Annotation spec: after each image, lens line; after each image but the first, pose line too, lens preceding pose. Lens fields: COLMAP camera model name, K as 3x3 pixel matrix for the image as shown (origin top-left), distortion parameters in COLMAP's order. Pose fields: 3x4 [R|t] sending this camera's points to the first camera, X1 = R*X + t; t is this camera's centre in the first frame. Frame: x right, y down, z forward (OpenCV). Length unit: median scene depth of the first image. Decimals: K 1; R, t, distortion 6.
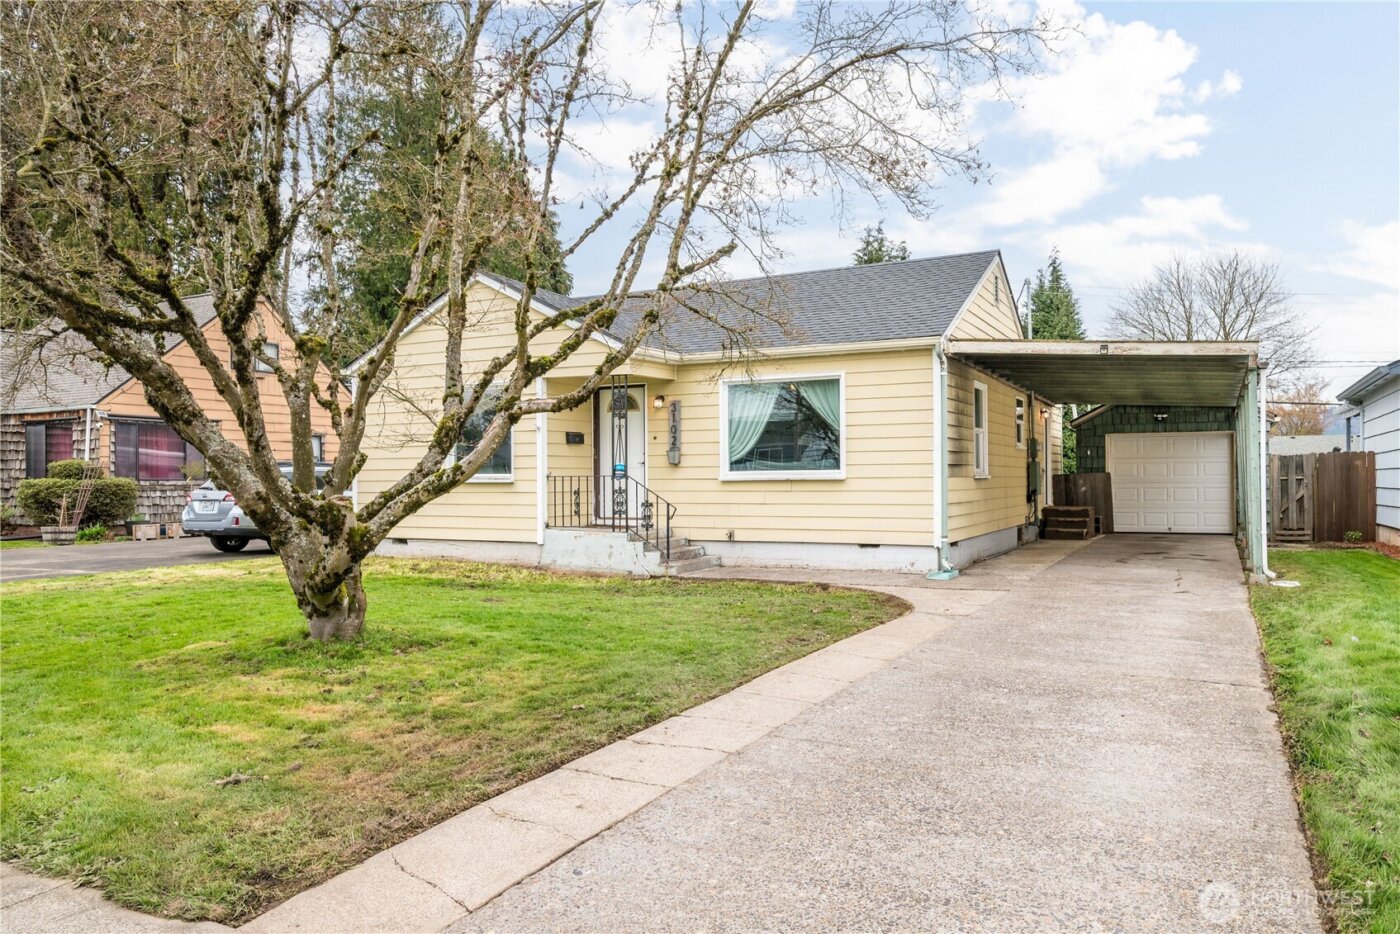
lens RADIAL K [[1008.7, 0, 700.0], [0, 1008.7, 467.0], [0, 0, 1]] dist [-0.006453, -0.003326]
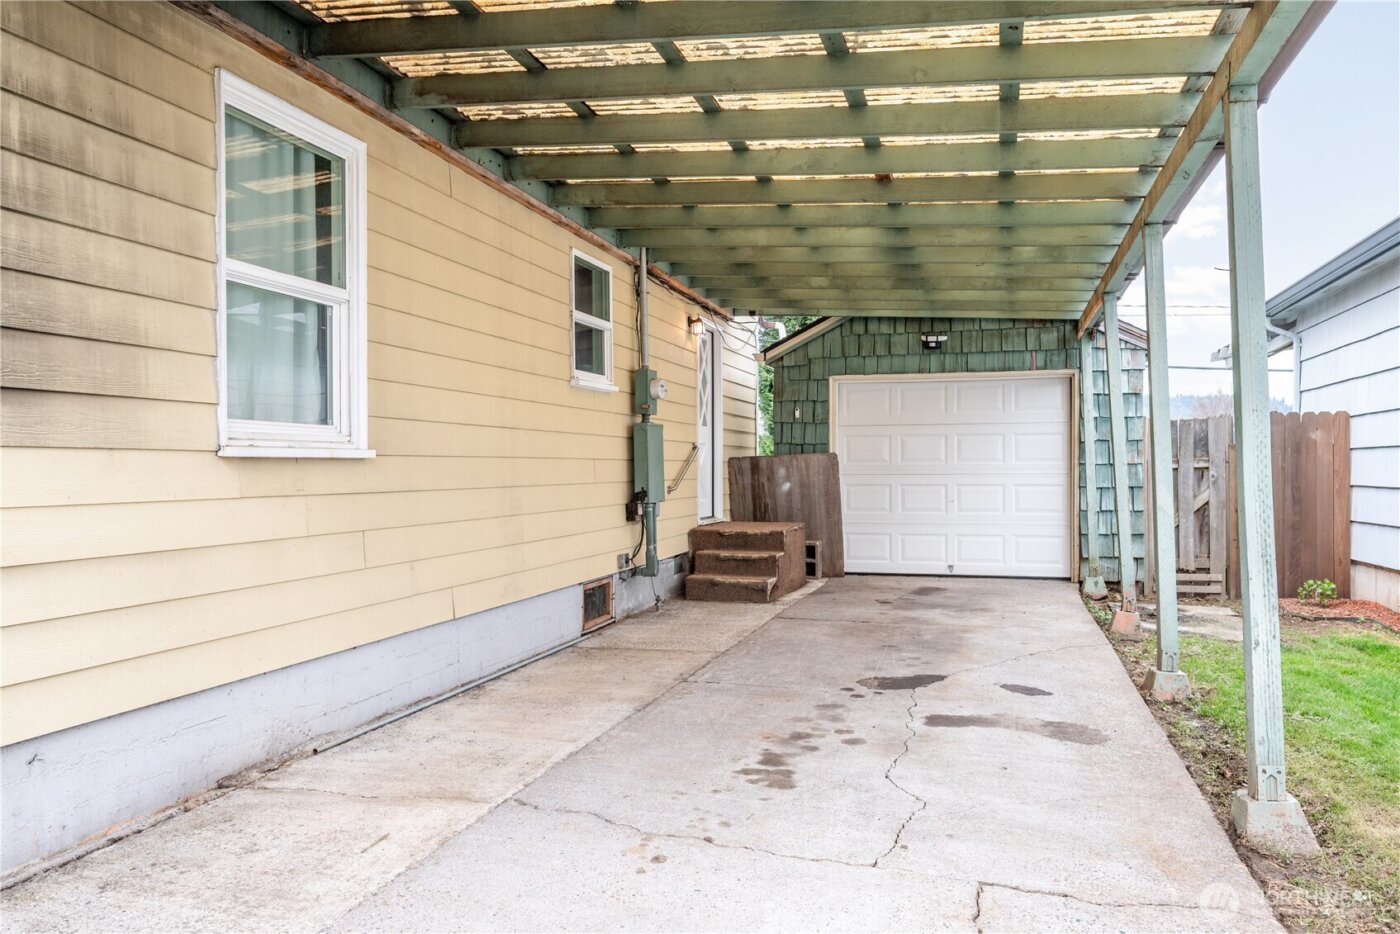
lens RADIAL K [[941.8, 0, 700.0], [0, 941.8, 467.0], [0, 0, 1]] dist [0.001934, 0.000410]
pose [[0.985875, 0.004474, 0.167422, 0.287305], [-0.005960, 0.999947, 0.008377, 0.009354], [-0.167375, -0.009257, 0.985850, 0.606319]]
